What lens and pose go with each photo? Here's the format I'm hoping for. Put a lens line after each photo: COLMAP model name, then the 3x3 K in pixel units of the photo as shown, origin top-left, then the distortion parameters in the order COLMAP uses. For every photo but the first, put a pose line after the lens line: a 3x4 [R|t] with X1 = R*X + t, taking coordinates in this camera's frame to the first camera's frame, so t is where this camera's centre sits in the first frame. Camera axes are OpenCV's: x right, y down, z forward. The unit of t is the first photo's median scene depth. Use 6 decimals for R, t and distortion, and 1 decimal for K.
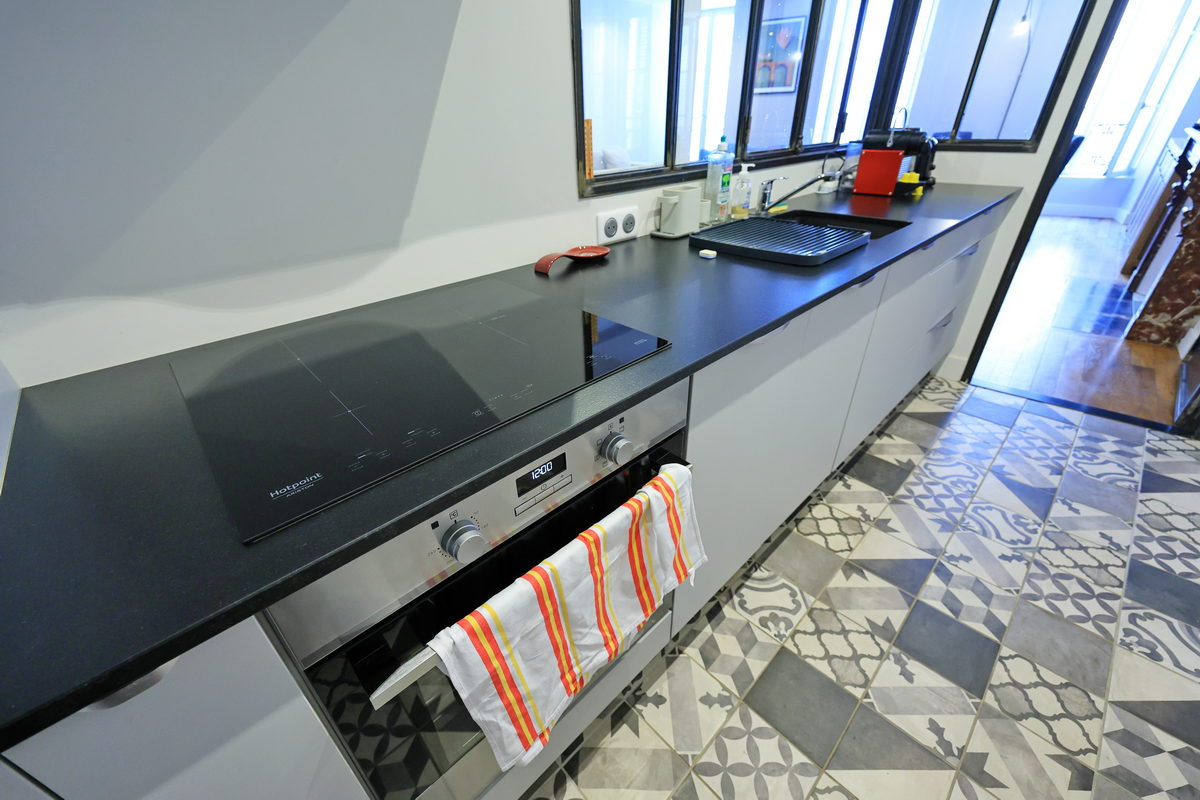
lens RADIAL K [[481.8, 0, 598.5], [0, 481.8, 401.7], [0, 0, 1]] dist [0.003588, -0.000085]
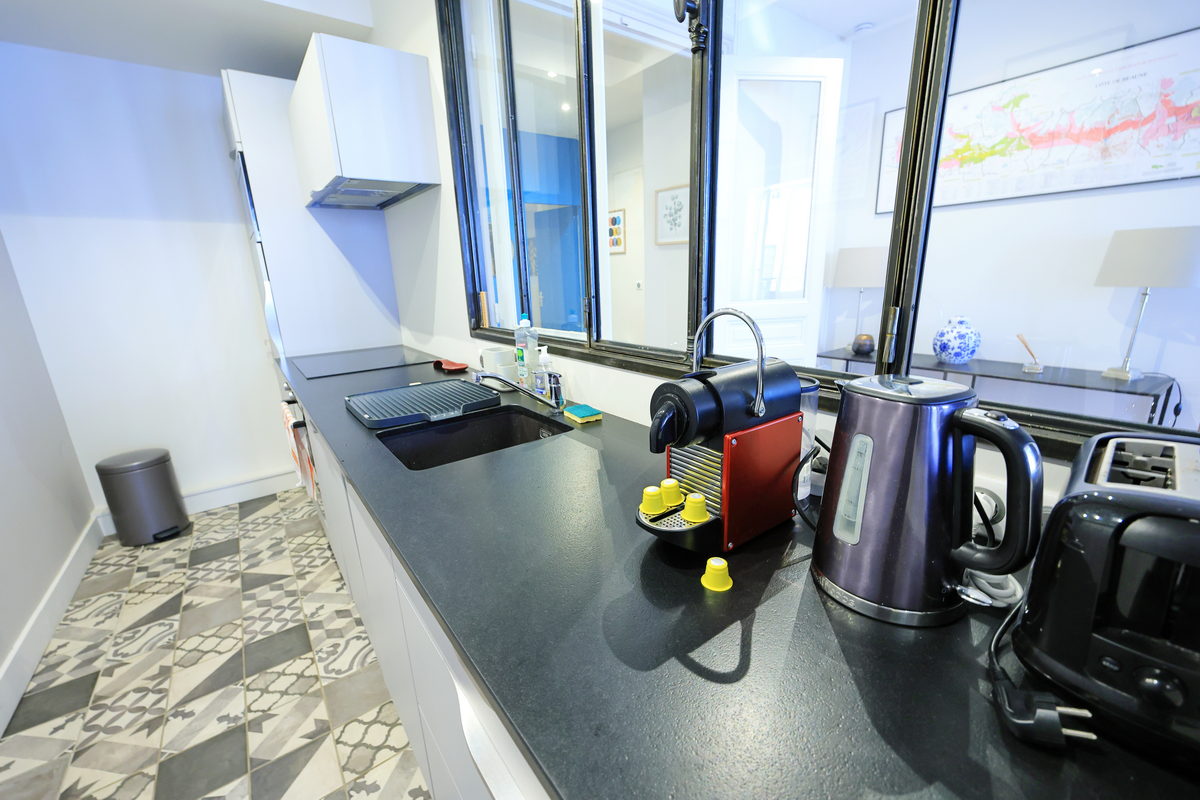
lens RADIAL K [[481.8, 0, 598.4], [0, 481.8, 402.0], [0, 0, 1]] dist [0.003588, -0.000085]
pose [[-0.117498, 0.287993, -0.950397, 1.310738], [-0.473123, 0.825199, 0.308548, -0.826589], [0.873126, 0.485908, 0.039297, 1.249390]]
